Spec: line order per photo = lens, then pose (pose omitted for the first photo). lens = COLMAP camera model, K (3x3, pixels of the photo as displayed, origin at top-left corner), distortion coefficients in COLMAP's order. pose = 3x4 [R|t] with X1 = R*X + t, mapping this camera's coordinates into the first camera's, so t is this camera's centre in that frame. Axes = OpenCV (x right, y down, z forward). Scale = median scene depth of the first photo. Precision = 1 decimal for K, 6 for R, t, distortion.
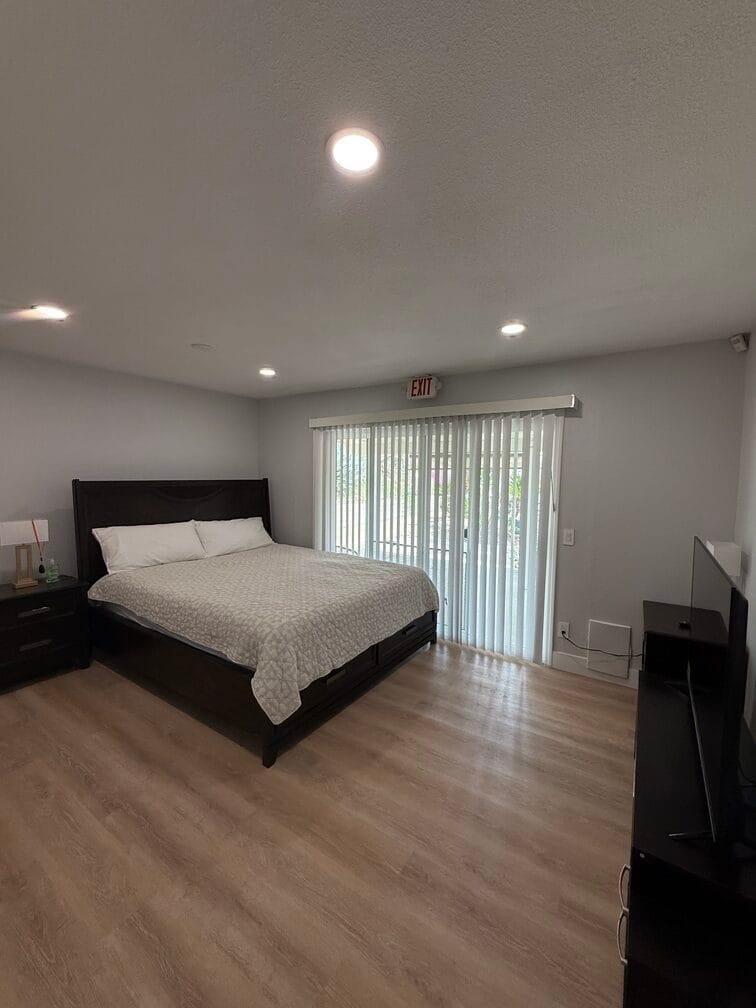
lens RADIAL K [[410.6, 0, 378.5], [0, 410.6, 503.1], [0, 0, 1]] dist [0.009641, 0.000239]
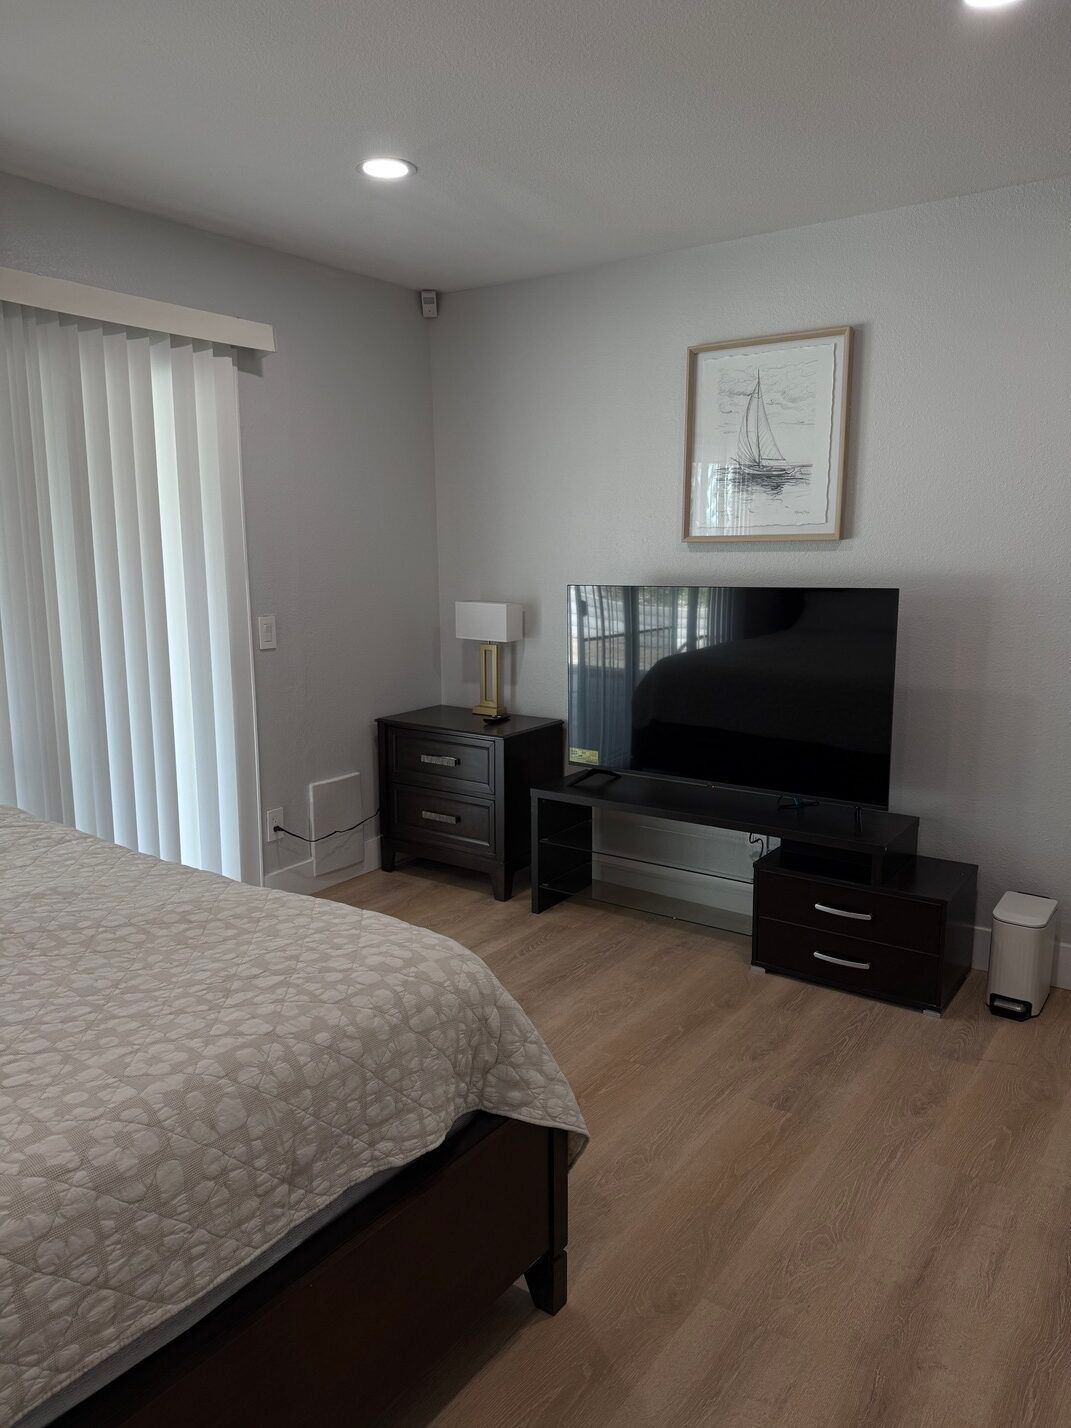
lens RADIAL K [[1007.9, 0, 531.7], [0, 1007.9, 711.5], [0, 0, 1]] dist [0.001075, -0.003546]
pose [[0.042534, -0.181610, 0.982450, -1.156901], [0.070727, 0.981421, 0.178358, -0.020535], [-0.996588, 0.061900, 0.054588, 1.061169]]
